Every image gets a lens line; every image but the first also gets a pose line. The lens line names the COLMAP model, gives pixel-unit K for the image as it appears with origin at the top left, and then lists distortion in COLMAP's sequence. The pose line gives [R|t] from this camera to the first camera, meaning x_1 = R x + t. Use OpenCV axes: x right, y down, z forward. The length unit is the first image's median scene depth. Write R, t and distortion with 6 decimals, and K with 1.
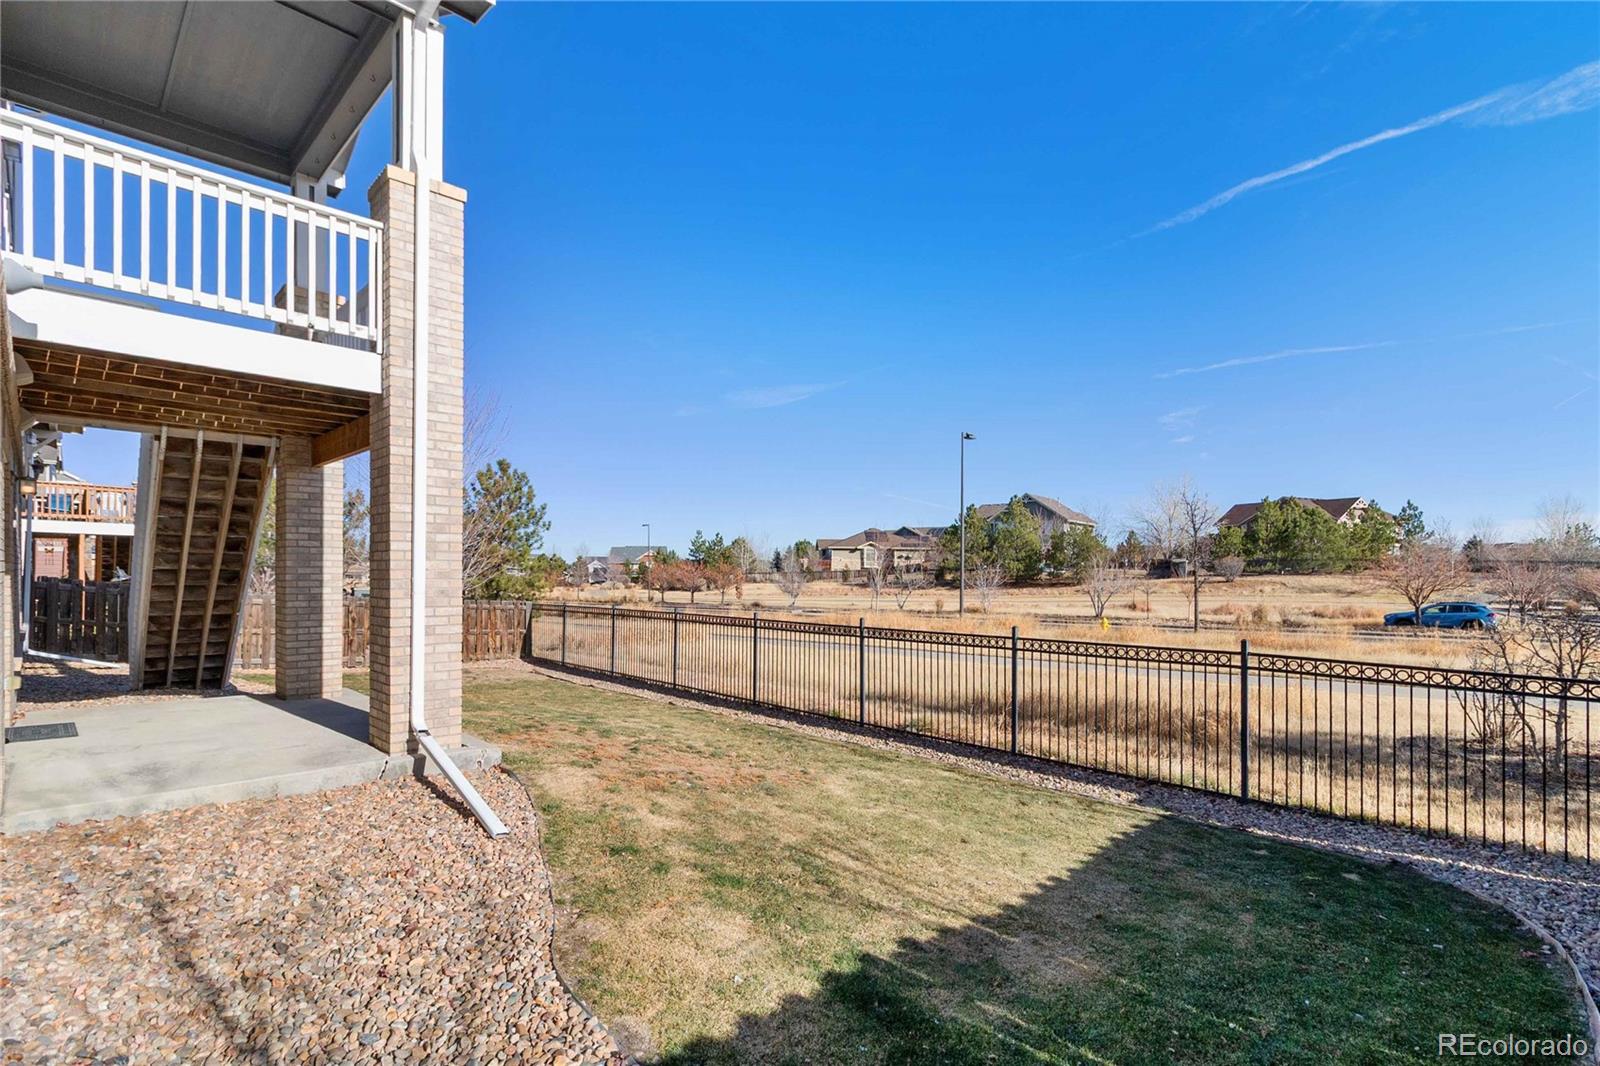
lens RADIAL K [[751.4, 0, 809.3], [0, 751.4, 568.3], [0, 0, 1]] dist [0.000119, -0.000067]
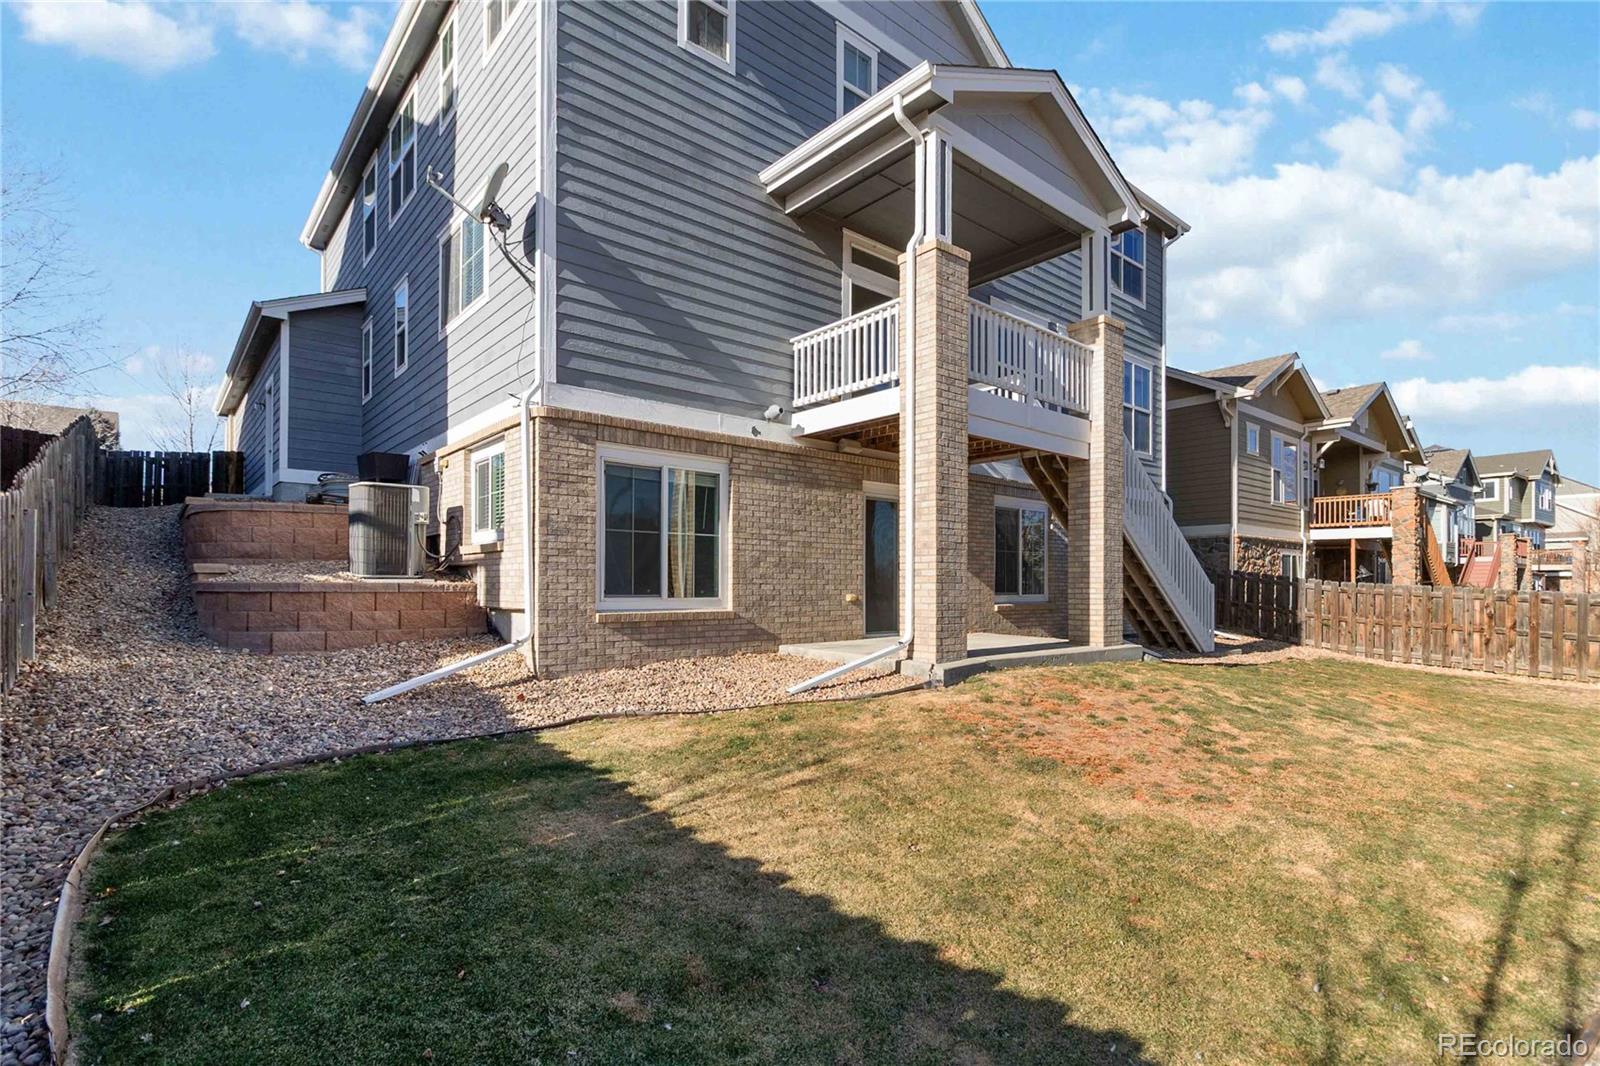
lens RADIAL K [[758.3, 0, 809.2], [0, 758.3, 547.6], [0, 0, 1]] dist [0.014853, -0.000050]
pose [[-0.071670, -0.055480, -0.995884, 0.144872], [0.001876, 0.998443, -0.055758, 0.018386], [0.997427, -0.005865, -0.071454, 0.145634]]
